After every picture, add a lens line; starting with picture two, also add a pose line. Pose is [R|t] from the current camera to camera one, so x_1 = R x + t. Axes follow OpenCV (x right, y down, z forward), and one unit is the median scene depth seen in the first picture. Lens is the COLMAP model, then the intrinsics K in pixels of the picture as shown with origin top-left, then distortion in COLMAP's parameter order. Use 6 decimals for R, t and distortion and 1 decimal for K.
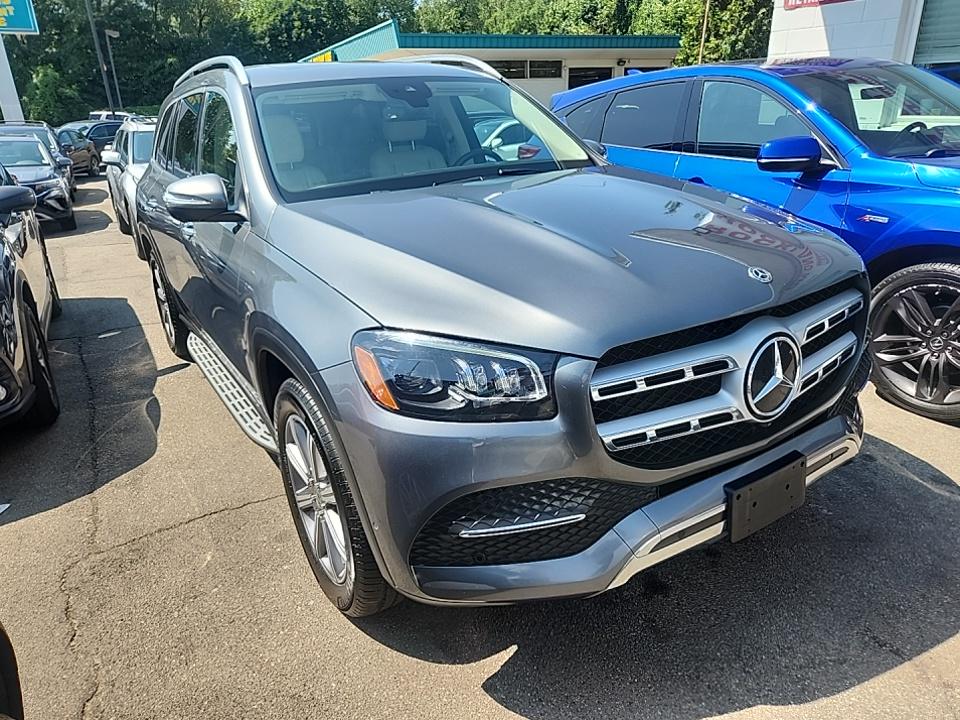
lens RADIAL K [[667.7, 0, 462.6], [0, 667.7, 355.3], [0, 0, 1]] dist [0.059771, -0.035579]
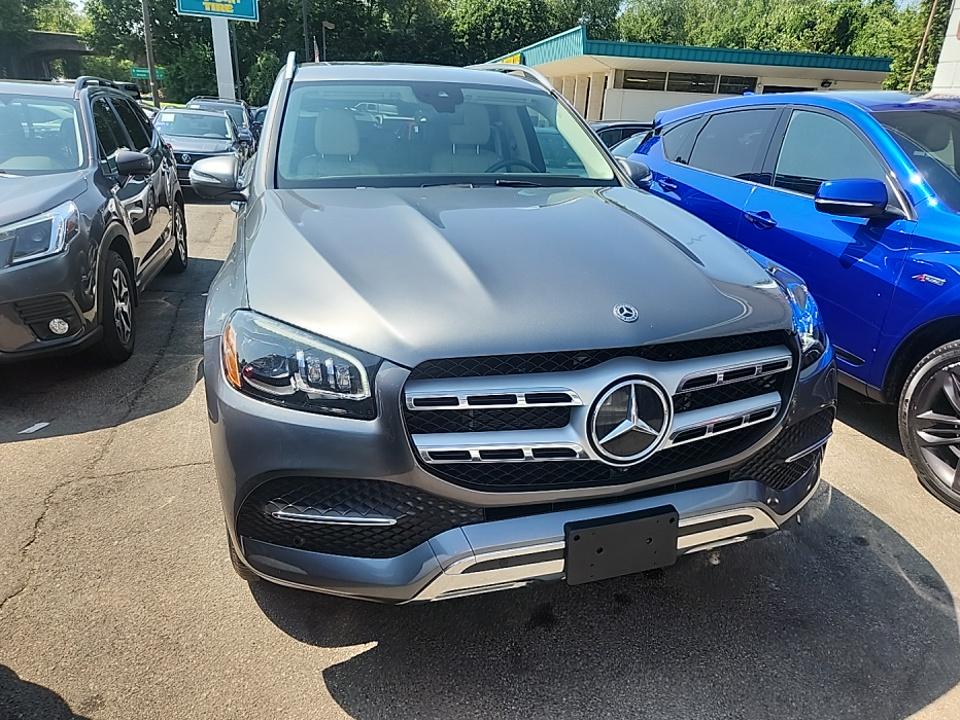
lens RADIAL K [[667.7, 0, 449.1], [0, 667.7, 350.2], [0, 0, 1]] dist [0.059771, -0.035579]
pose [[0.966684, 0.155563, -0.203279, 0.327858], [-0.157781, 0.987460, 0.005352, -0.026513], [0.201562, 0.026900, 0.979106, 0.013084]]
